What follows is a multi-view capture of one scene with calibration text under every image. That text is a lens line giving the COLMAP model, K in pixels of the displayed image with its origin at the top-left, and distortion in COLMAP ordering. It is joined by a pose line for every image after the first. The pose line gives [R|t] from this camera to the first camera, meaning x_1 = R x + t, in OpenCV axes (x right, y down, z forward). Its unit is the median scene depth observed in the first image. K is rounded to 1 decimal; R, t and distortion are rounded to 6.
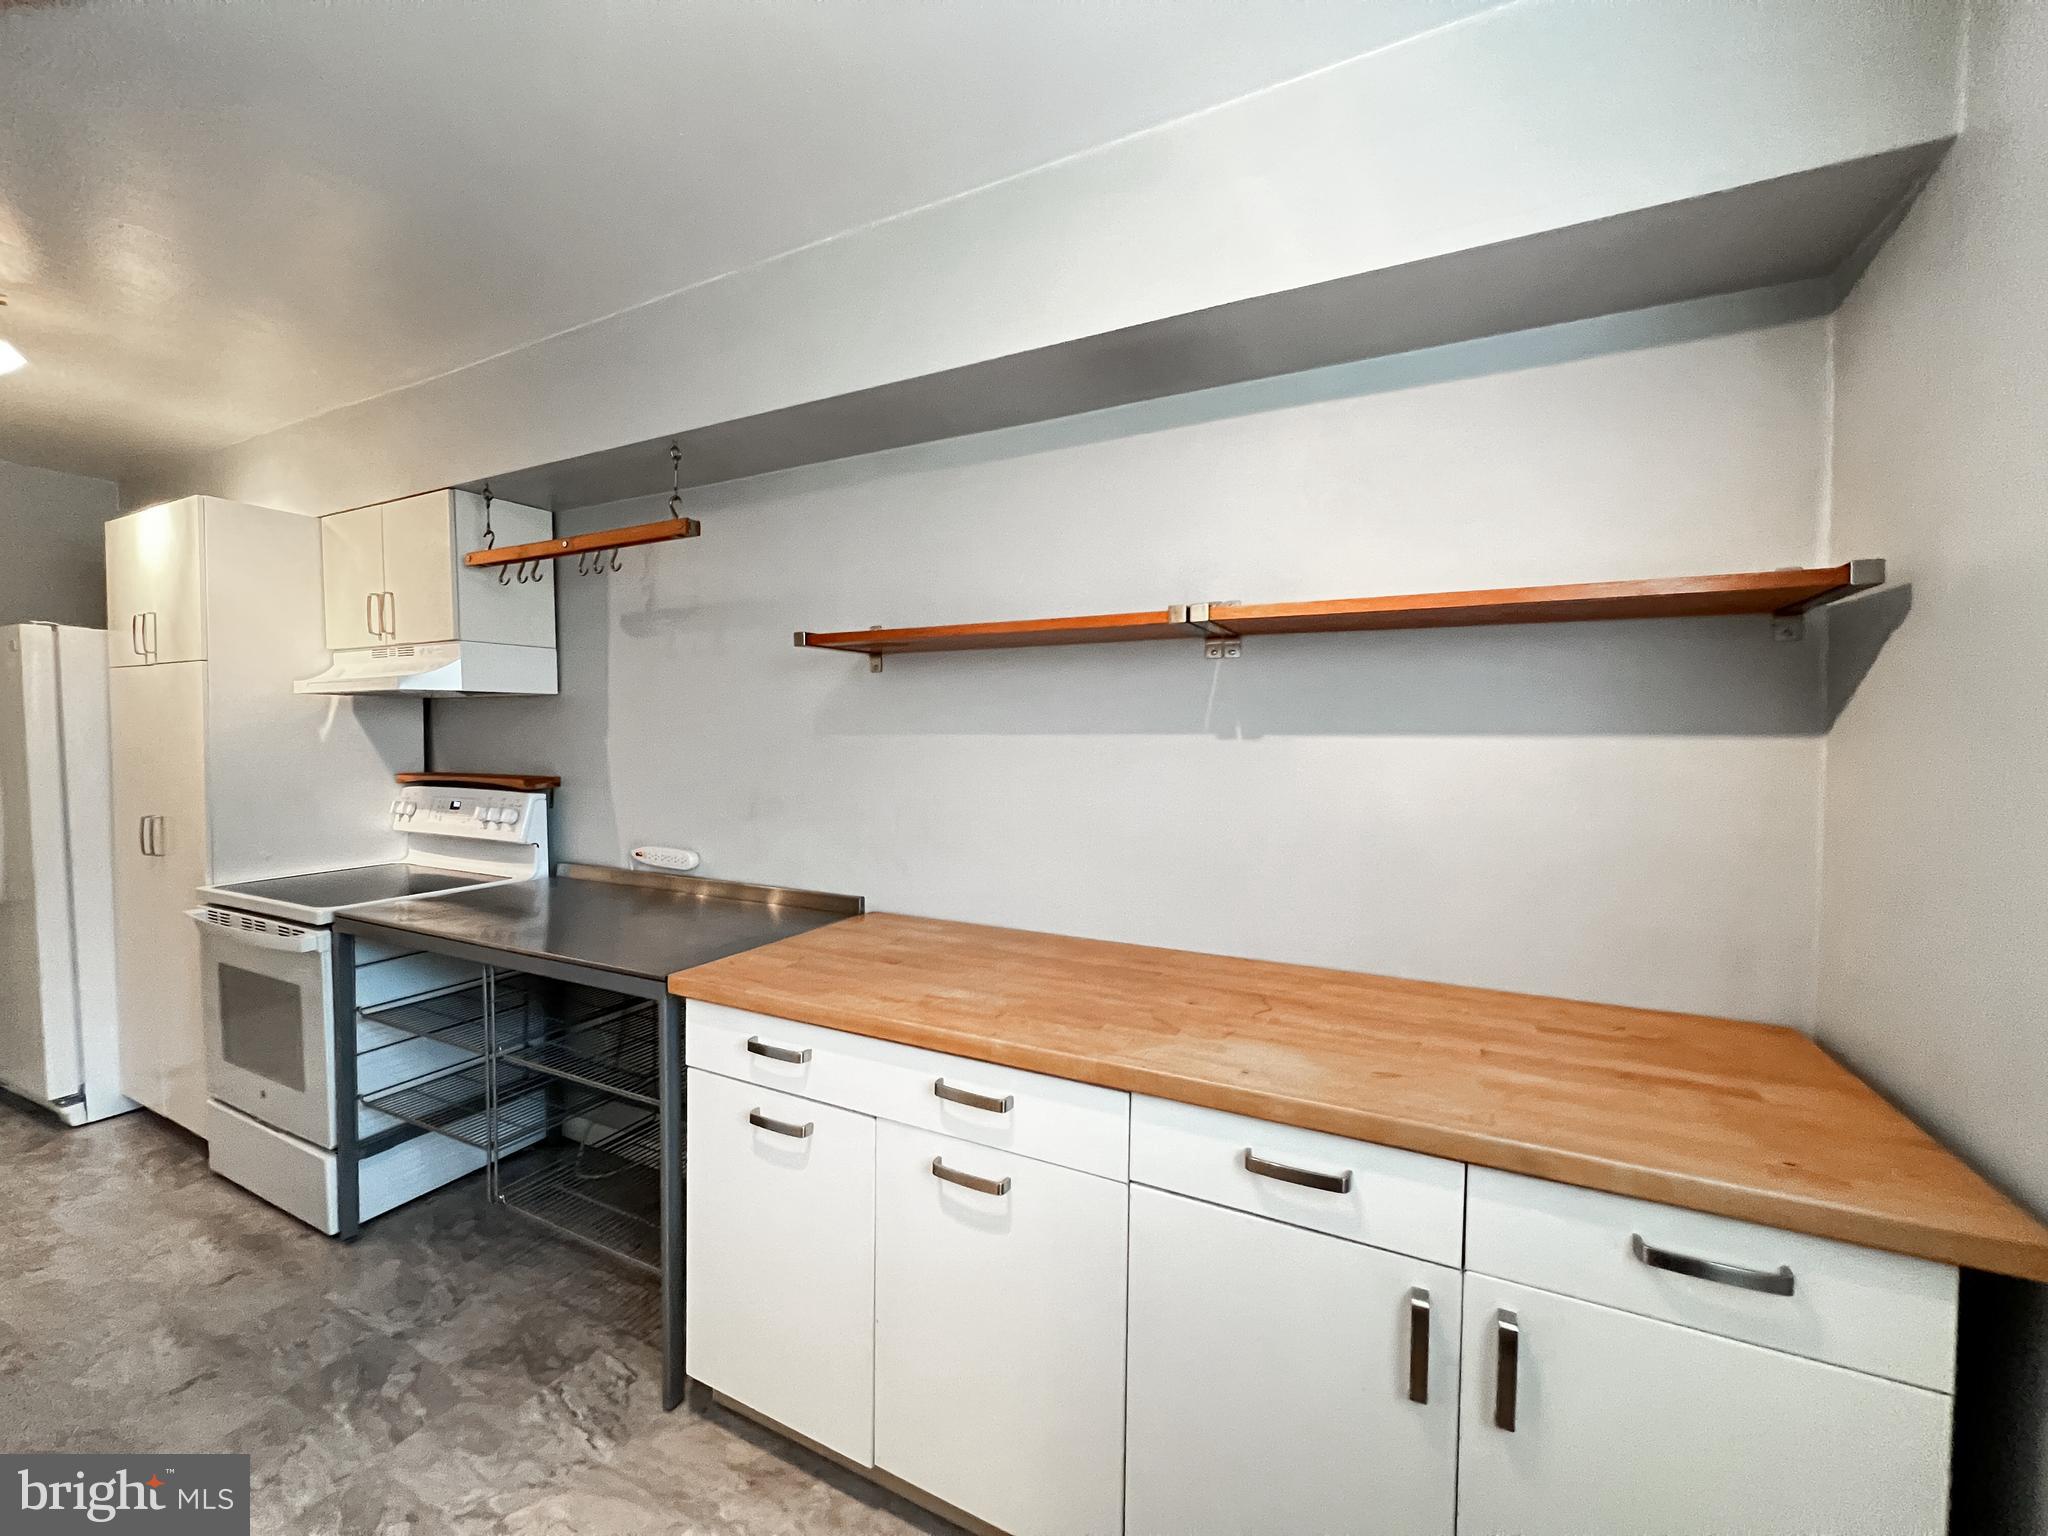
lens RADIAL K [[836.4, 0, 1018.1], [0, 836.4, 772.5], [0, 0, 1]] dist [0.001666, 0.000368]
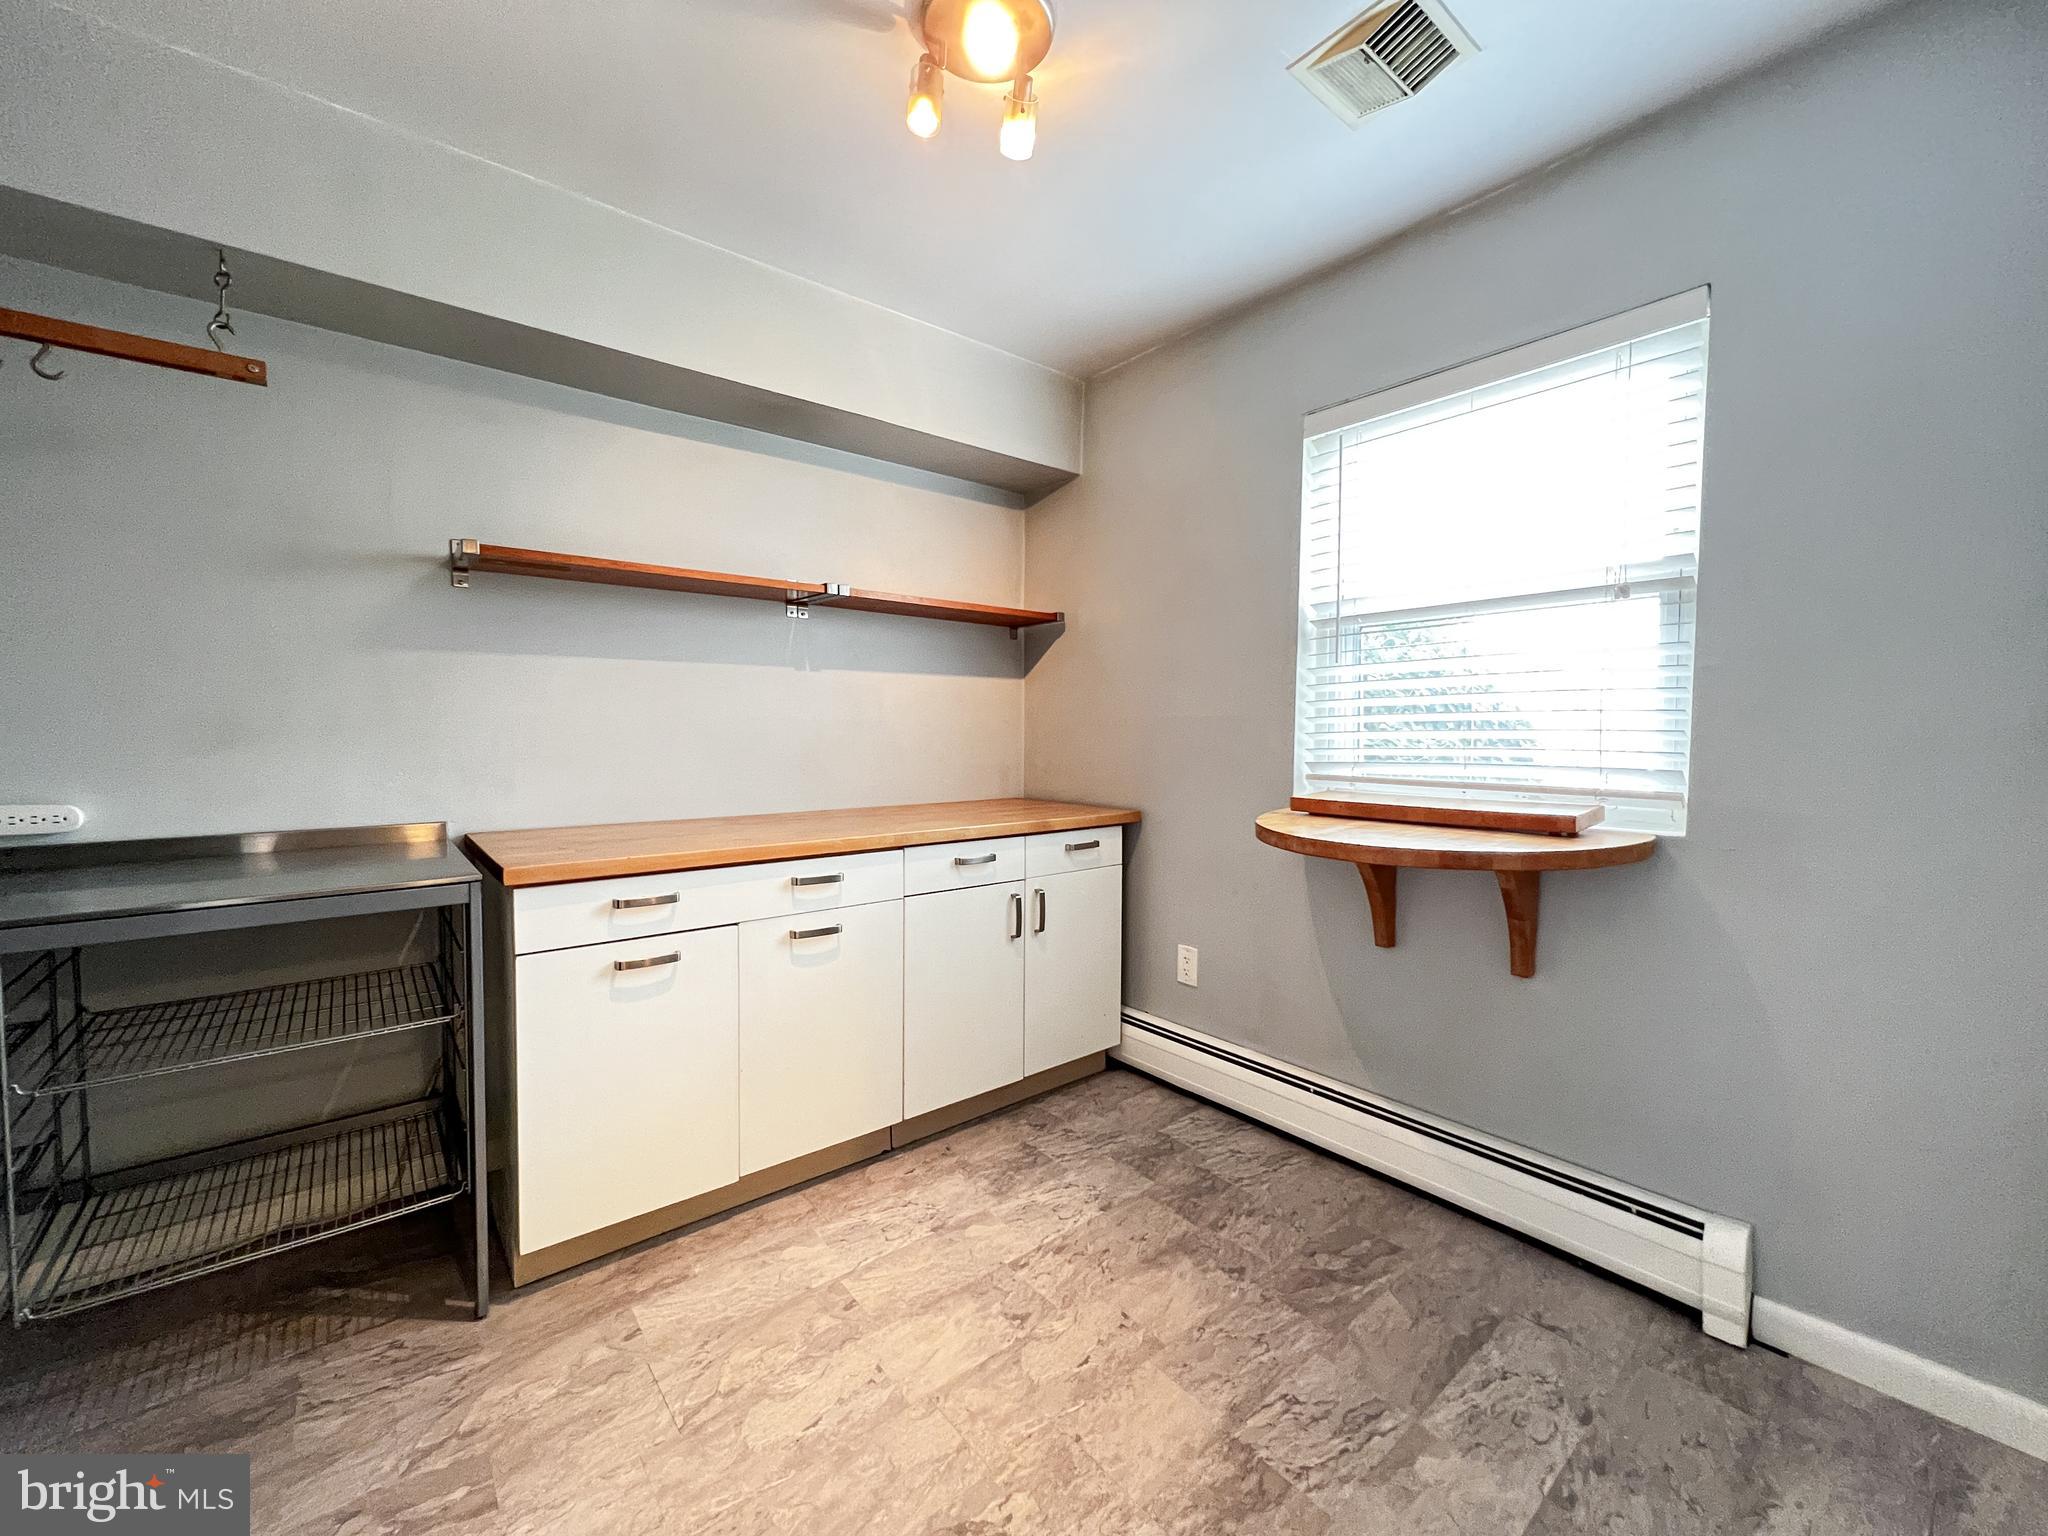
lens RADIAL K [[816.9, 0, 1024.0], [0, 816.9, 768.0], [0, 0, 1]] dist [-0.001572, 0.000146]
pose [[0.395354, -0.047827, 0.917283, -1.282591], [0.038600, 0.998626, 0.035431, 0.135235], [-0.917717, 0.021399, 0.396657, 0.026187]]
